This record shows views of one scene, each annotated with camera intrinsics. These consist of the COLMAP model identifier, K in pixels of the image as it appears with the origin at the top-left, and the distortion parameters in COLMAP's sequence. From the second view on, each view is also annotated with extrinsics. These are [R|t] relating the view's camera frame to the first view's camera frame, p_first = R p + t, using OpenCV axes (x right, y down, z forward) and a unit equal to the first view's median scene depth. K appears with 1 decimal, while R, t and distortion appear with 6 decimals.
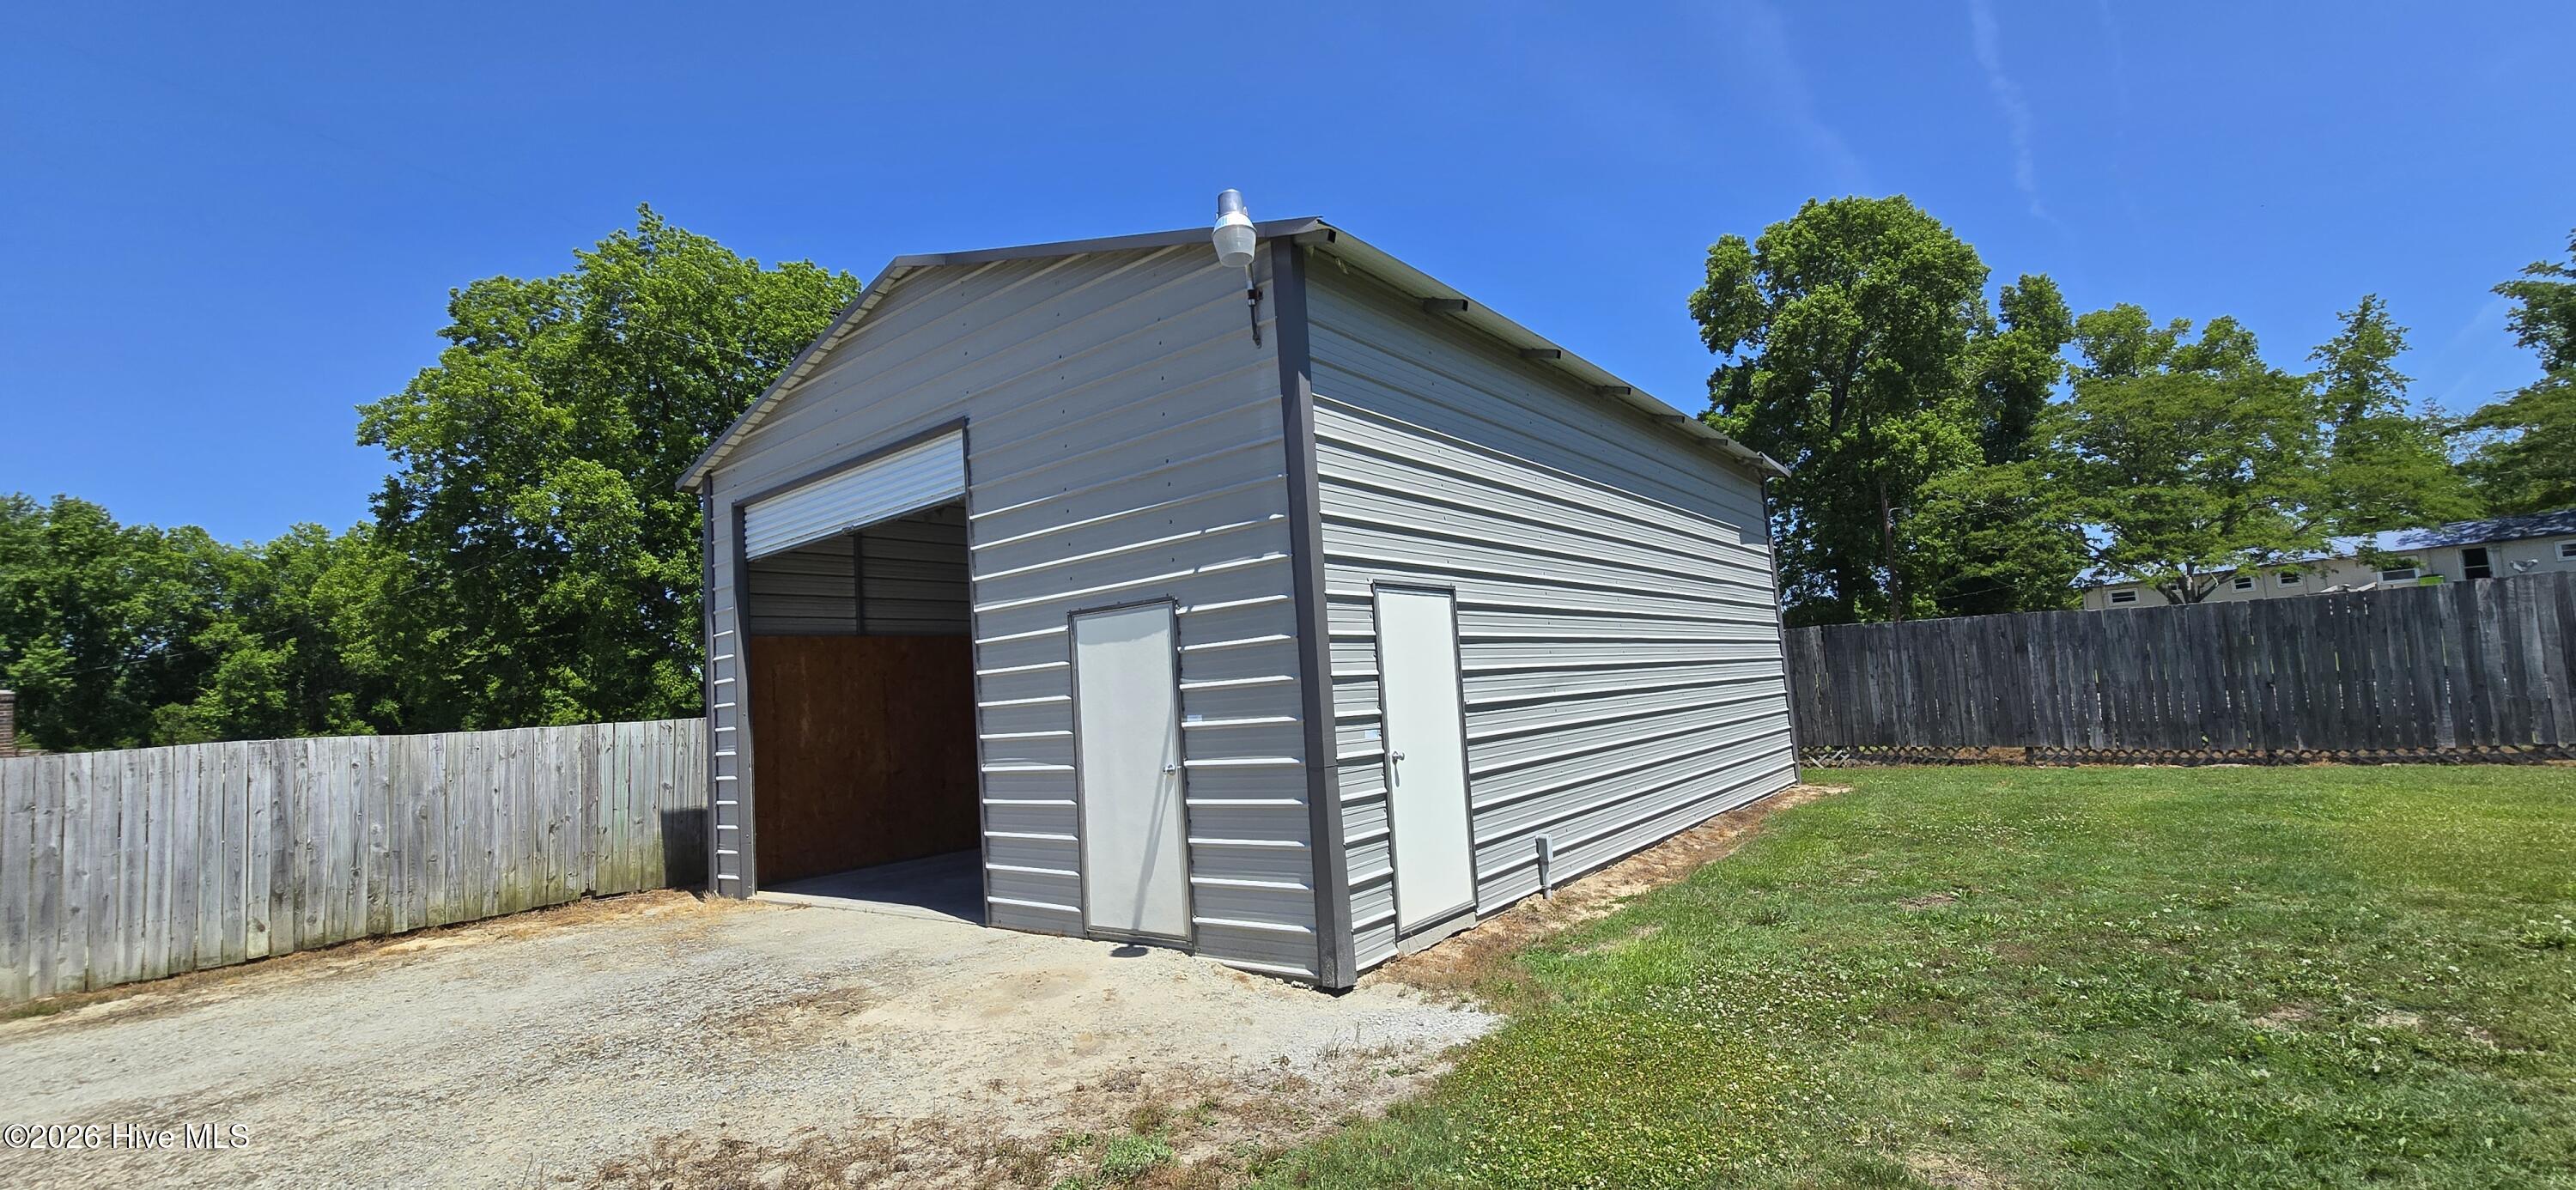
lens RADIAL K [[1060.5, 0, 1295.9], [0, 1060.5, 613.9], [0, 0, 1]] dist [-0.003015, -0.000081]
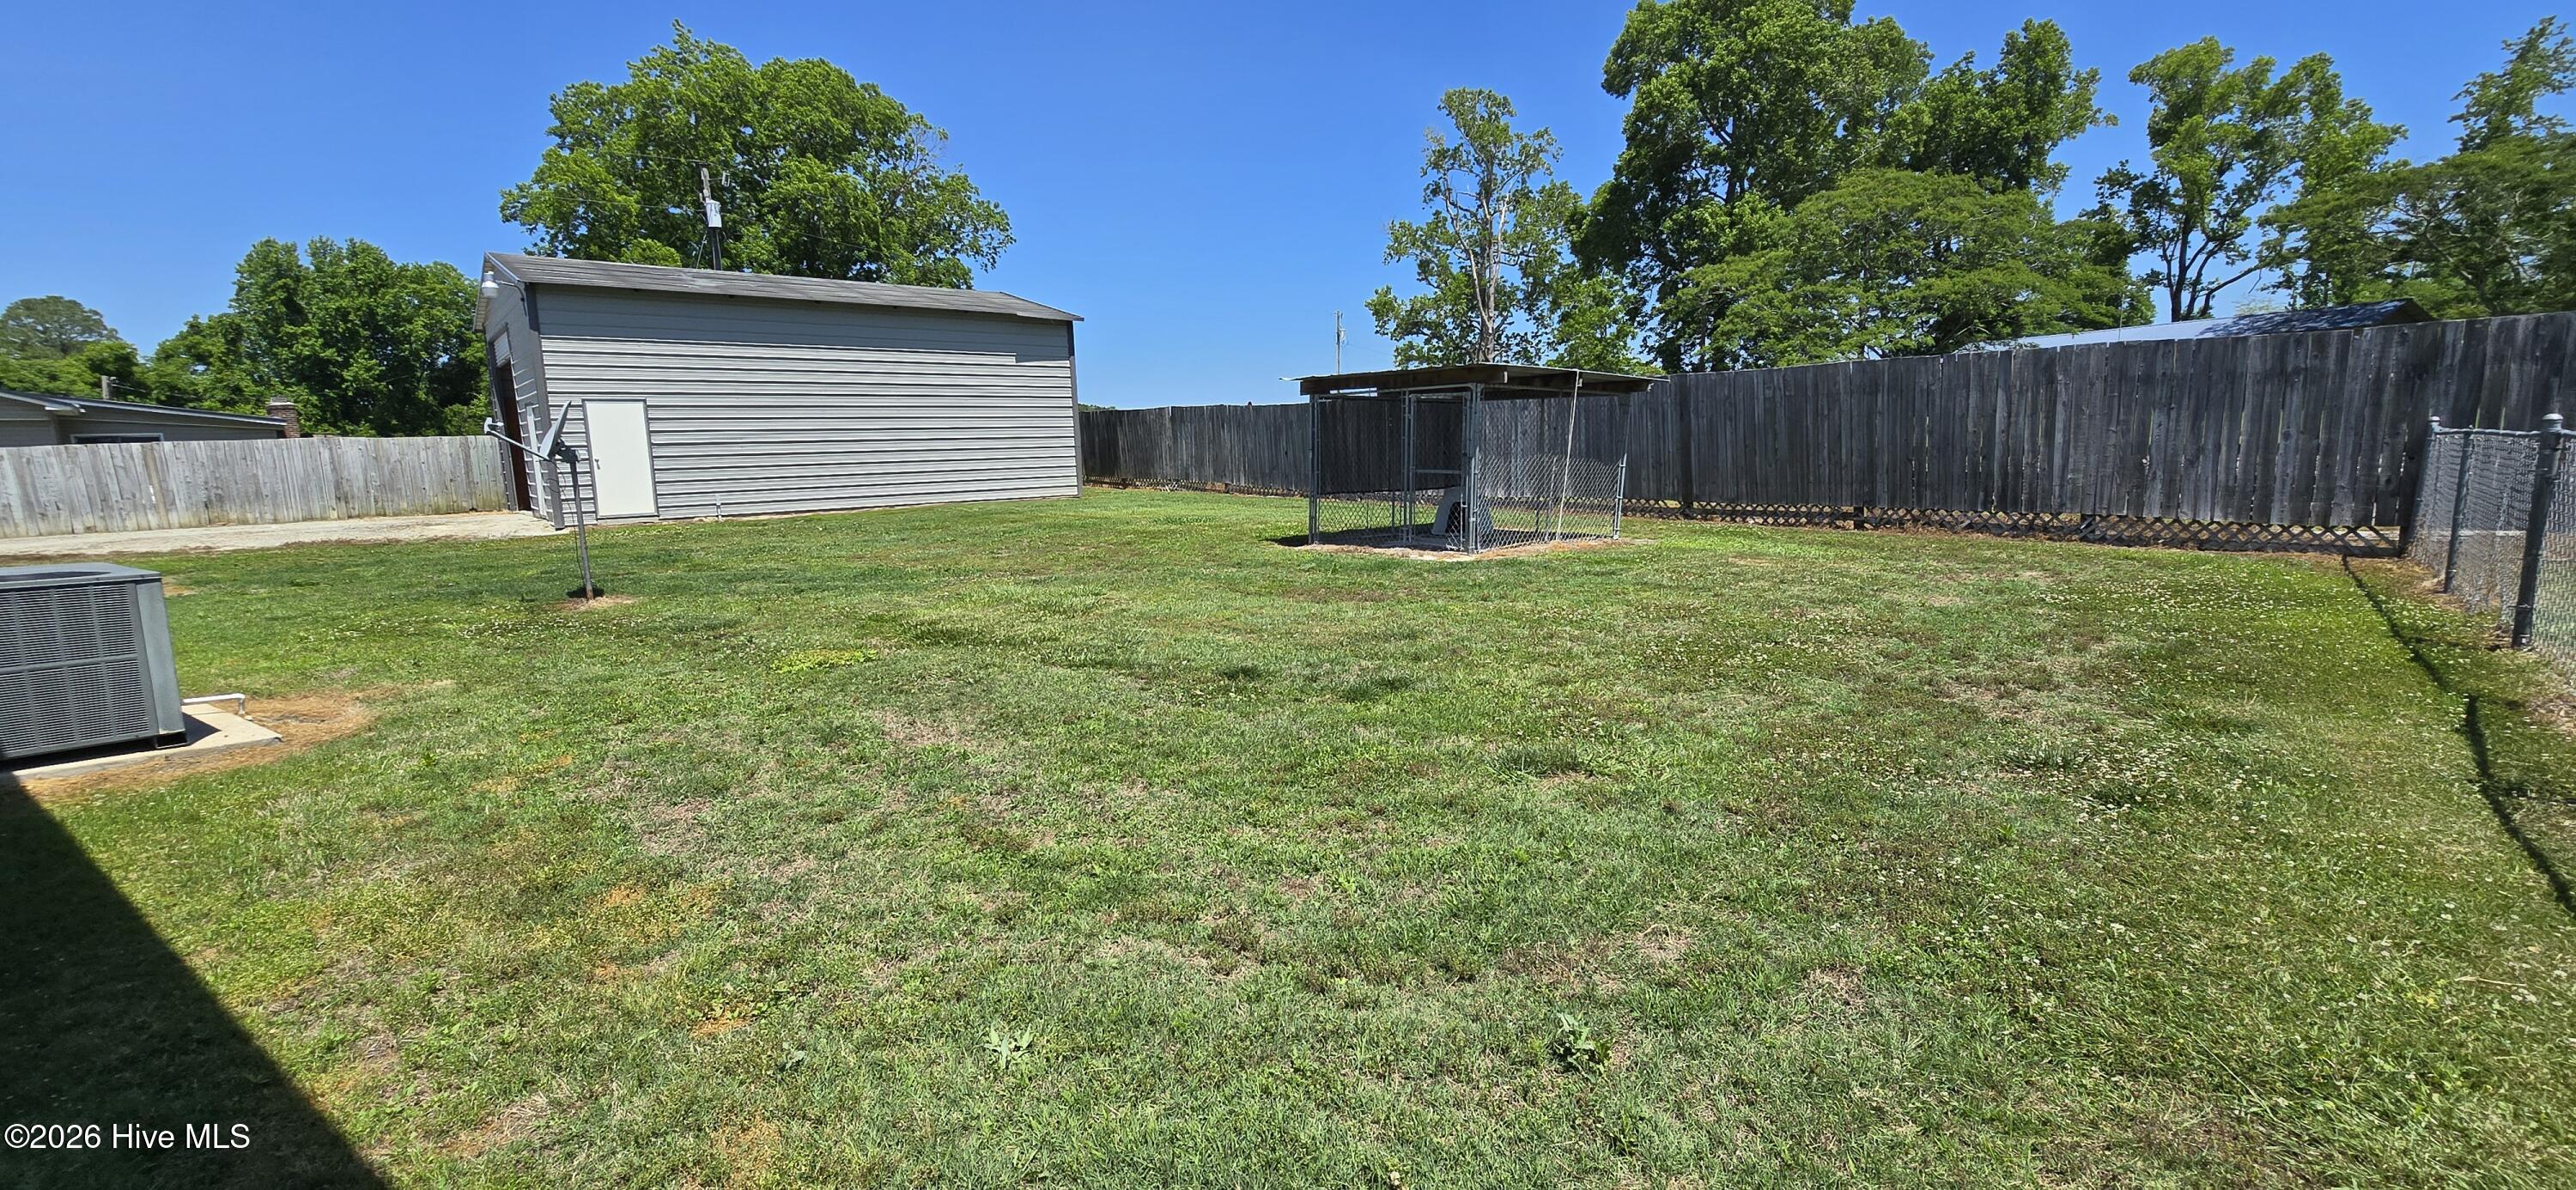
lens RADIAL K [[1060.5, 0, 1291.5], [0, 1060.5, 596.0], [0, 0, 1]] dist [-0.003015, -0.000081]
pose [[0.982978, 0.067975, -0.170685, 0.396373], [-0.026598, 0.971903, 0.233875, -0.037284], [0.181787, -0.225355, 0.957167, -0.246013]]
